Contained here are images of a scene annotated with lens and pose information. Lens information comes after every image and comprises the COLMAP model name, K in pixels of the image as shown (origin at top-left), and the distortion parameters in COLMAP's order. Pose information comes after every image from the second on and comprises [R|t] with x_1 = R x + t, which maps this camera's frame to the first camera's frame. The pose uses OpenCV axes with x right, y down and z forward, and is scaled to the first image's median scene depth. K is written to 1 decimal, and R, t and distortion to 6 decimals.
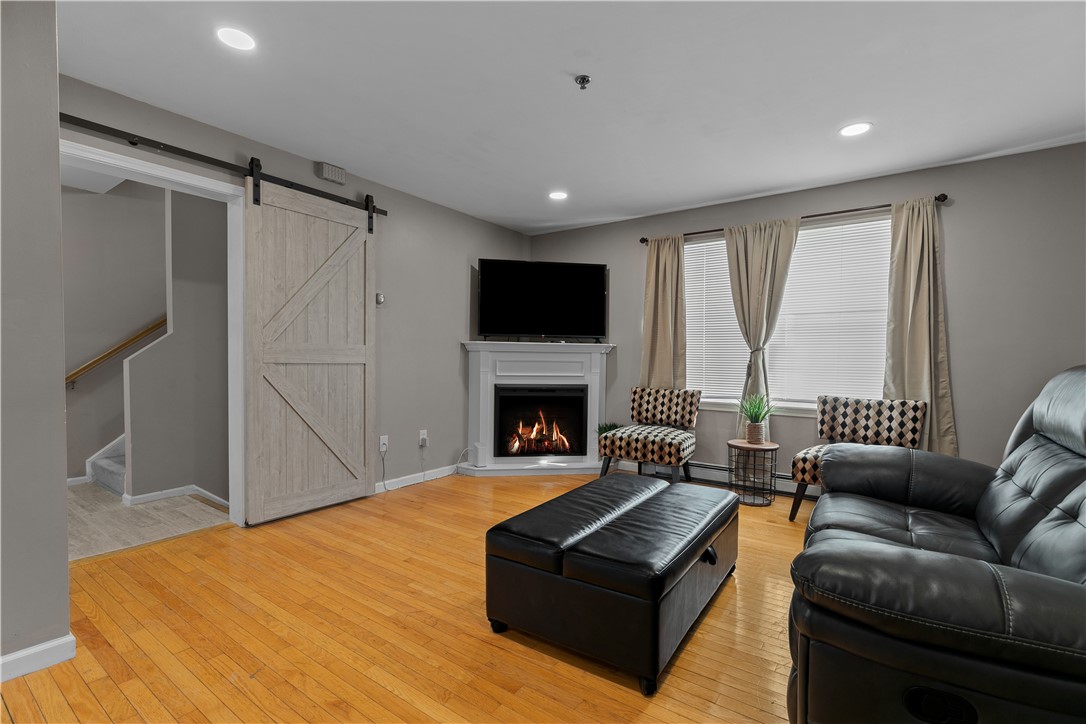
lens RADIAL K [[488.7, 0, 542.8], [0, 488.7, 374.8], [0, 0, 1]] dist [0.001679, 0.000145]
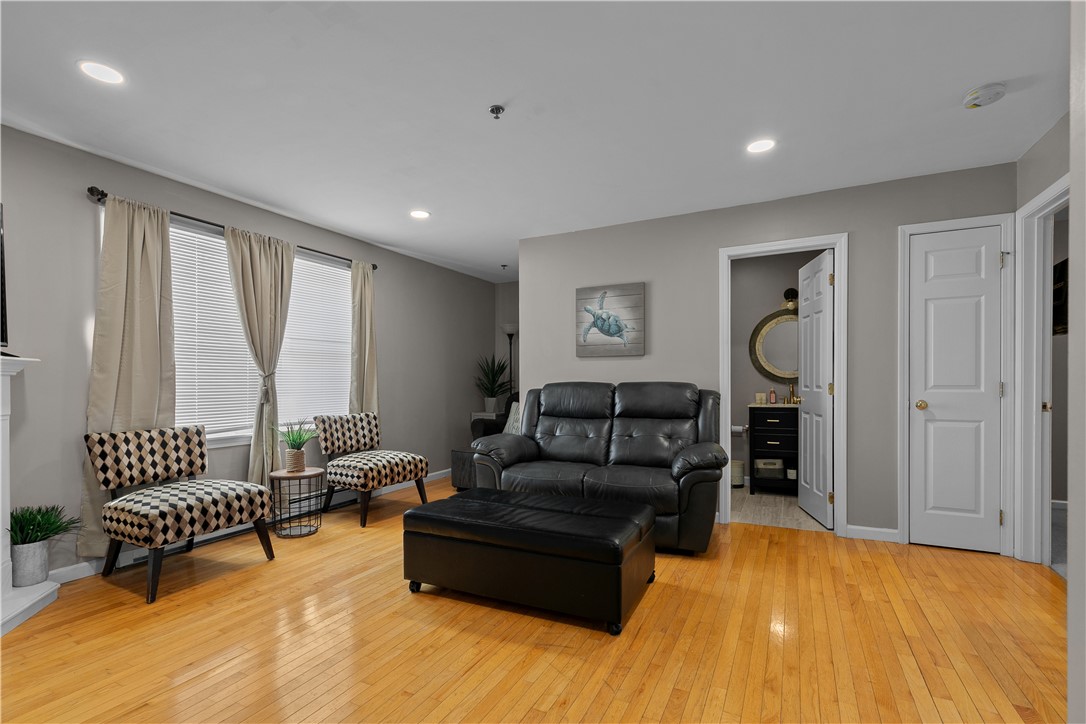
lens RADIAL K [[504.1, 0, 528.8], [0, 504.1, 387.0], [0, 0, 1]] dist [0.001384, 0.000204]
pose [[-0.131333, -0.021027, 0.991115, -0.575214], [0.038145, 0.998927, 0.026248, -0.031911], [-0.990604, 0.041253, -0.130390, 0.645004]]
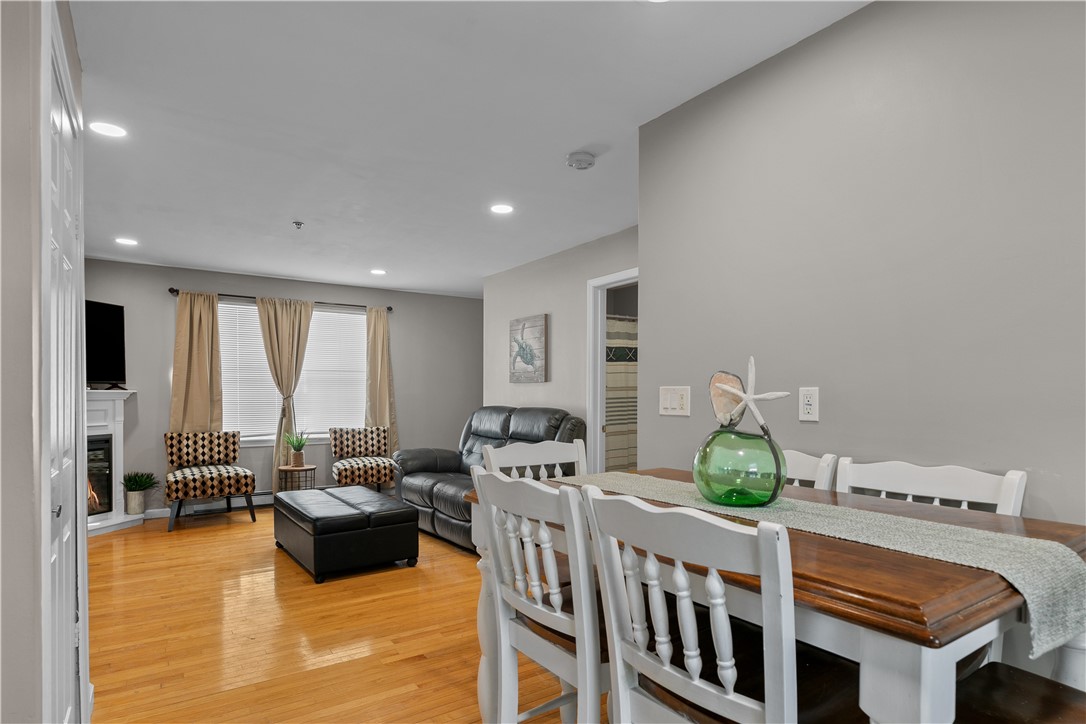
lens RADIAL K [[583.3, 0, 537.2], [0, 583.3, 402.7], [0, 0, 1]] dist [-0.001669, -0.000020]
pose [[0.353837, -0.024249, 0.934993, -0.789384], [0.033531, 0.999350, 0.013229, -0.032845], [-0.934706, 0.026670, 0.354421, -0.174840]]
